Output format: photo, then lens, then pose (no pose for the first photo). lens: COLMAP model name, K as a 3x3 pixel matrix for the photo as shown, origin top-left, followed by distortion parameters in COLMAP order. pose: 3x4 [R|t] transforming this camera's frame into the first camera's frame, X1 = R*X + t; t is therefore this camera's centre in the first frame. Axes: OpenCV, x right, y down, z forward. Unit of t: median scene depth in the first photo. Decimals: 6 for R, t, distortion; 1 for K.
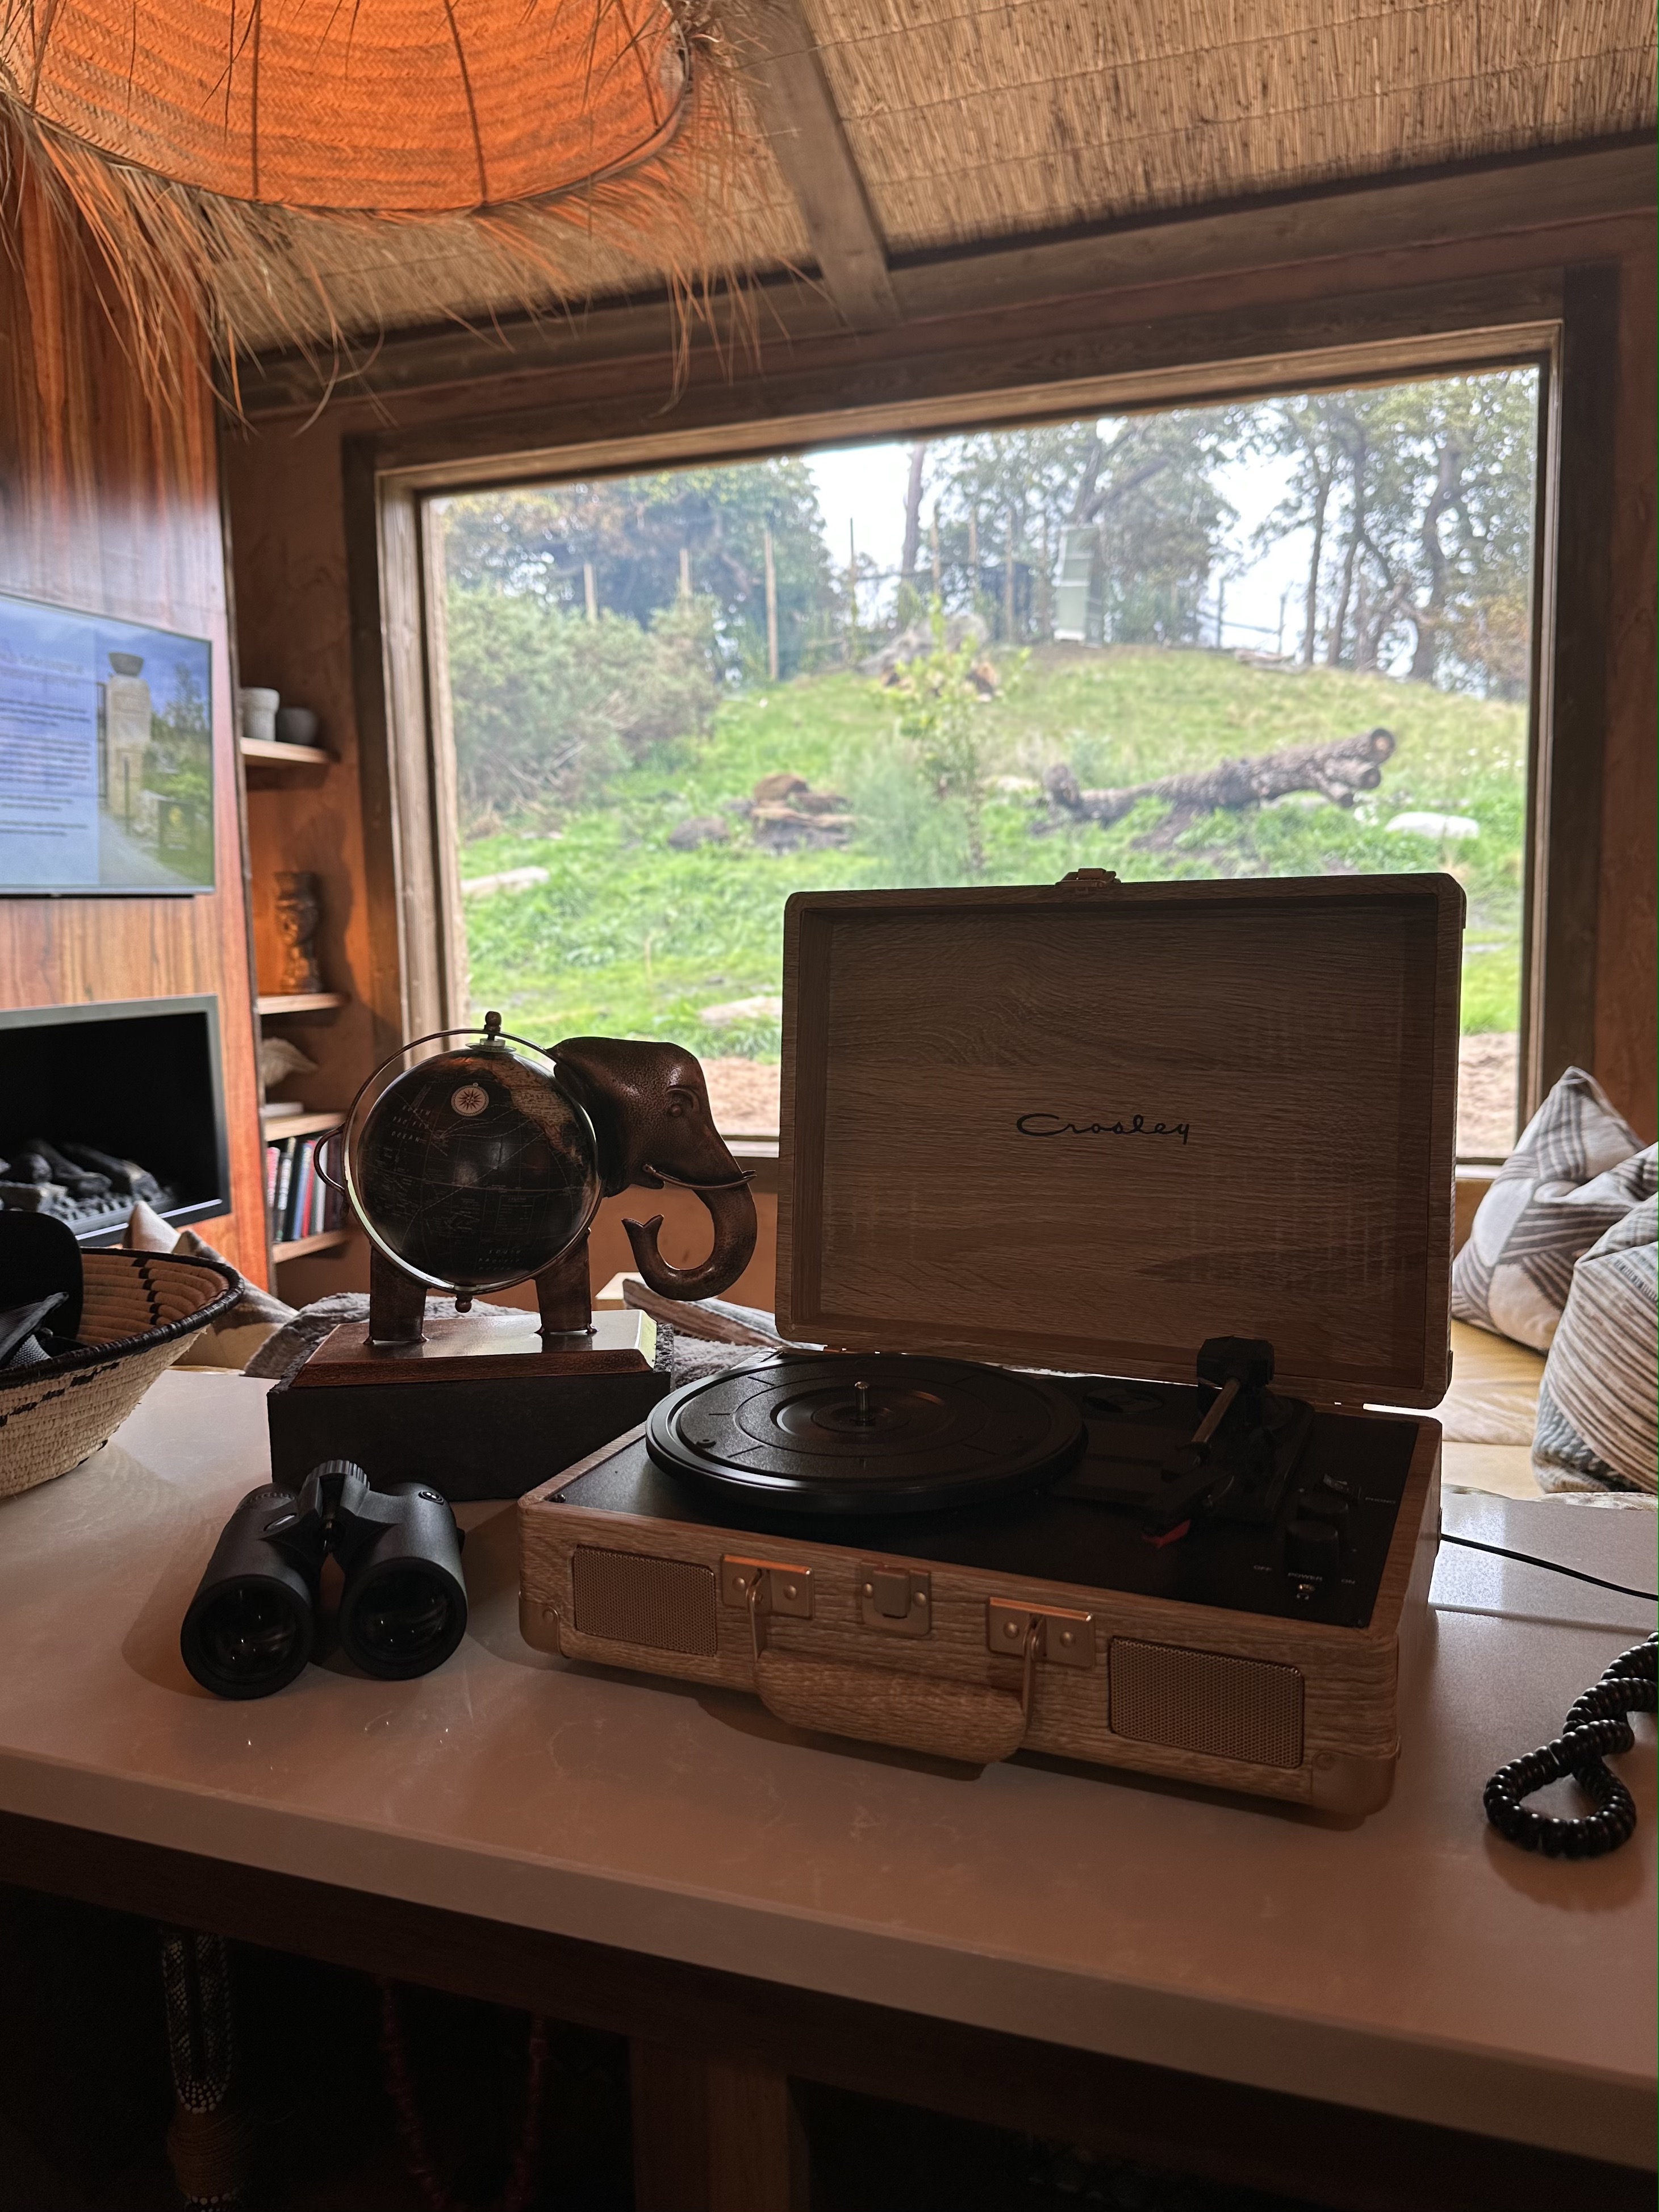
lens RADIAL K [[1638.8, 0, 821.2], [0, 1638.8, 1092.9], [0, 0, 1]] dist [0.043078, -0.038659]
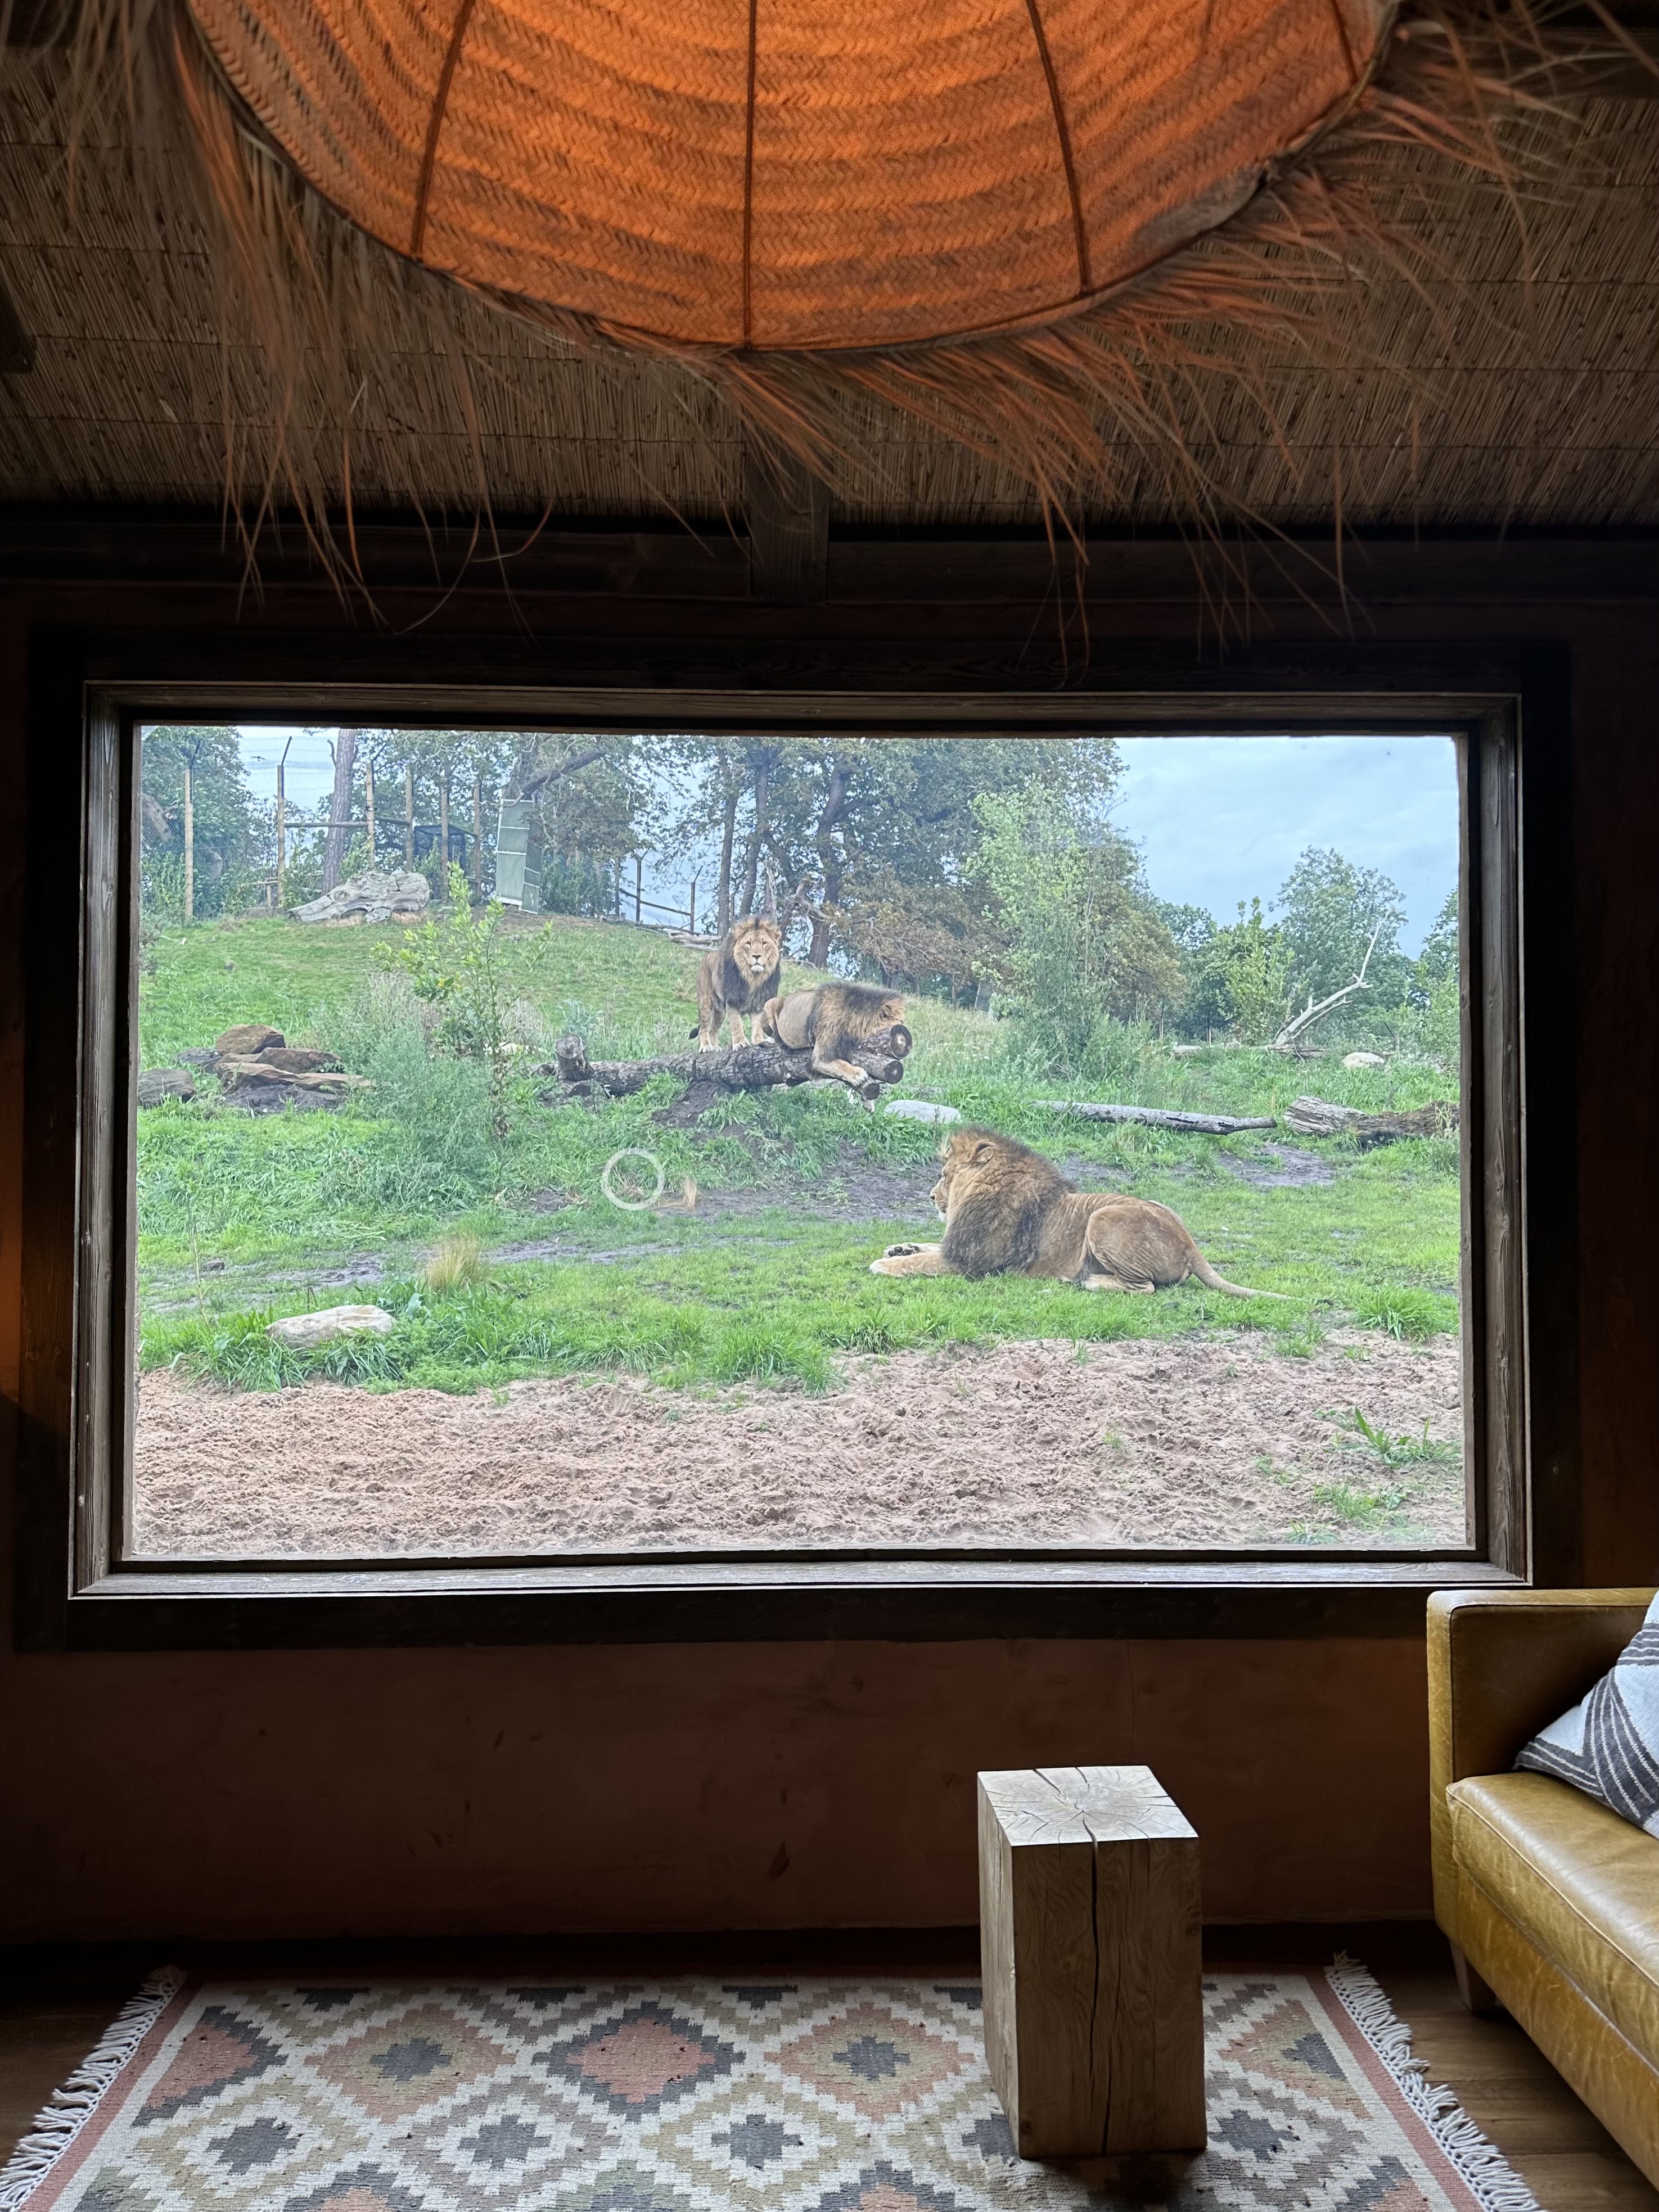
lens RADIAL K [[1585.9, 0, 845.9], [0, 1585.9, 1109.2], [0, 0, 1]] dist [0.149116, -0.161879]
pose [[0.929104, 0.031459, 0.368477, -0.254594], [0.021370, 0.990143, -0.138419, -0.089771], [-0.369200, 0.136480, 0.919274, 0.270594]]
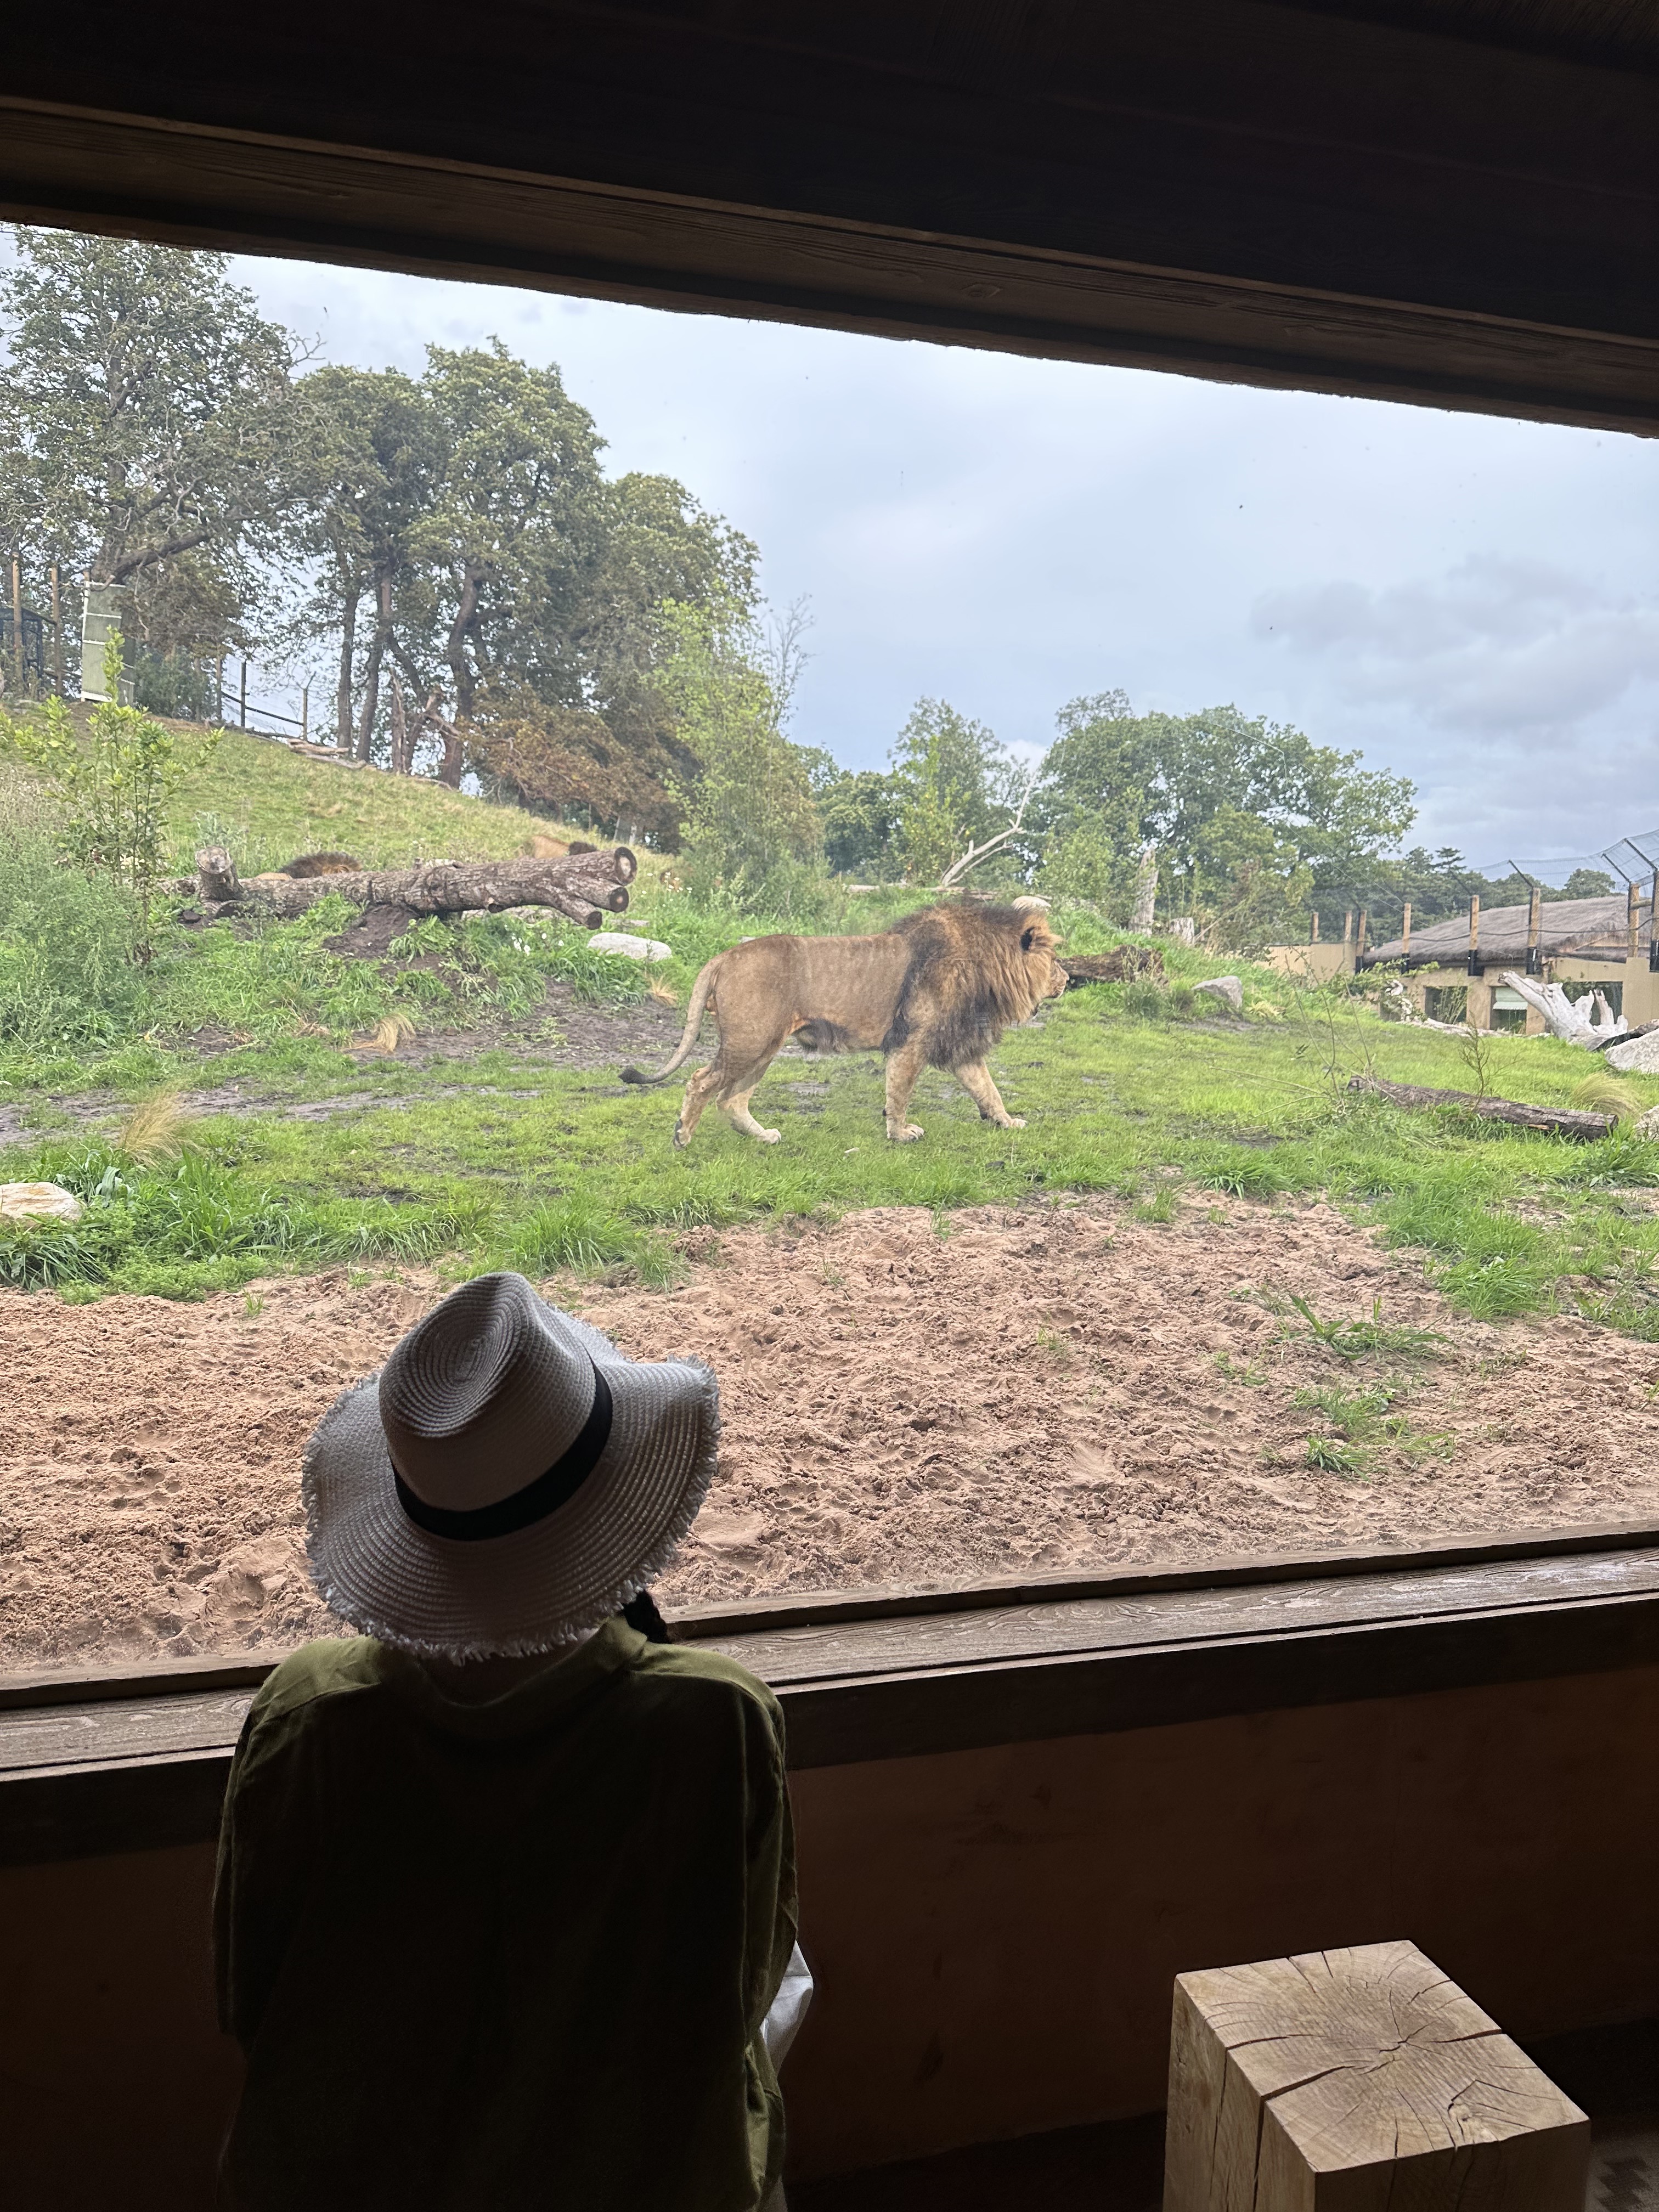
lens RADIAL K [[1550.8, 0, 837.5], [0, 1550.8, 1096.3], [0, 0, 1]] dist [0.183544, -0.384911]
pose [[0.818550, -0.006802, 0.574394, -0.309308], [0.033374, 0.998804, -0.035733, -0.139843], [-0.573464, 0.048419, 0.817798, 0.669528]]
